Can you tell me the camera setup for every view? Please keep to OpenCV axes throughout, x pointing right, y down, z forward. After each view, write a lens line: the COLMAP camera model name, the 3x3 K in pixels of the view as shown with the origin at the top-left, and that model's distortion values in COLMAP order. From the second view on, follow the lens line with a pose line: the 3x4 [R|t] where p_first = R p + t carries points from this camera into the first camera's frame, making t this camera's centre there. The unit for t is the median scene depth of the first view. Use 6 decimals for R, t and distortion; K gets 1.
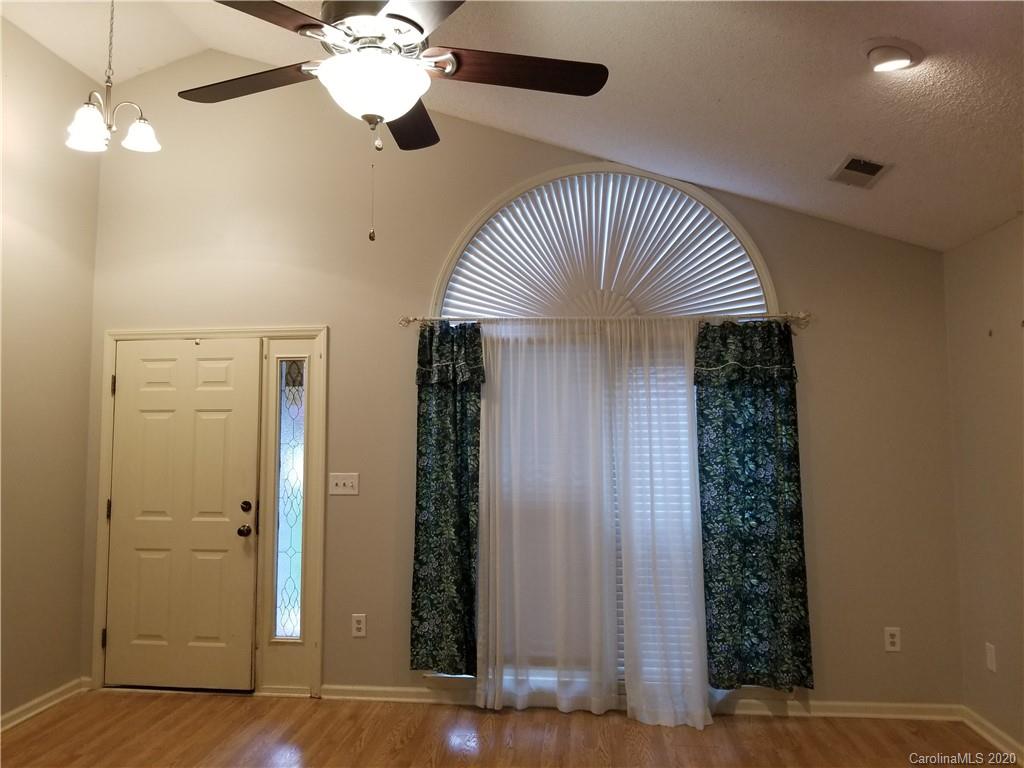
lens RADIAL K [[814.8, 0, 508.1], [0, 814.8, 378.8], [0, 0, 1]] dist [0.089651, -0.109965]
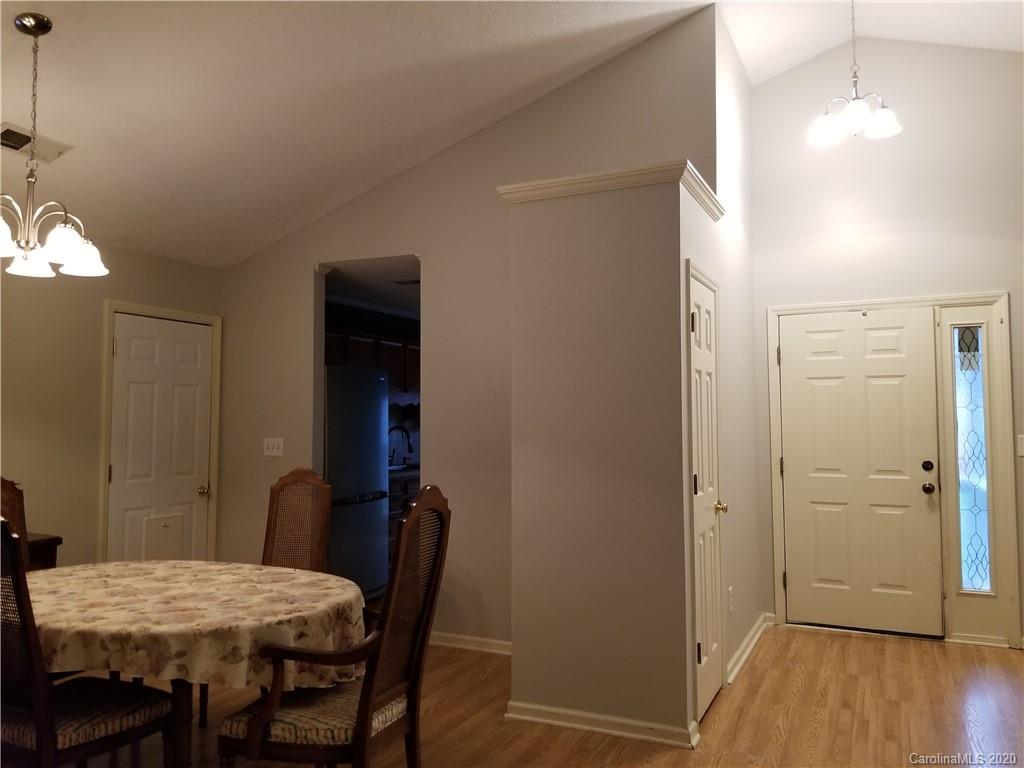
lens RADIAL K [[814.8, 0, 512.4], [0, 814.8, 387.9], [0, 0, 1]] dist [0.089651, -0.109965]
pose [[0.957396, -0.013819, -0.288446, -0.517916], [0.020116, 0.999619, 0.018880, 0.023803], [0.288076, -0.023878, 0.957310, -0.173673]]
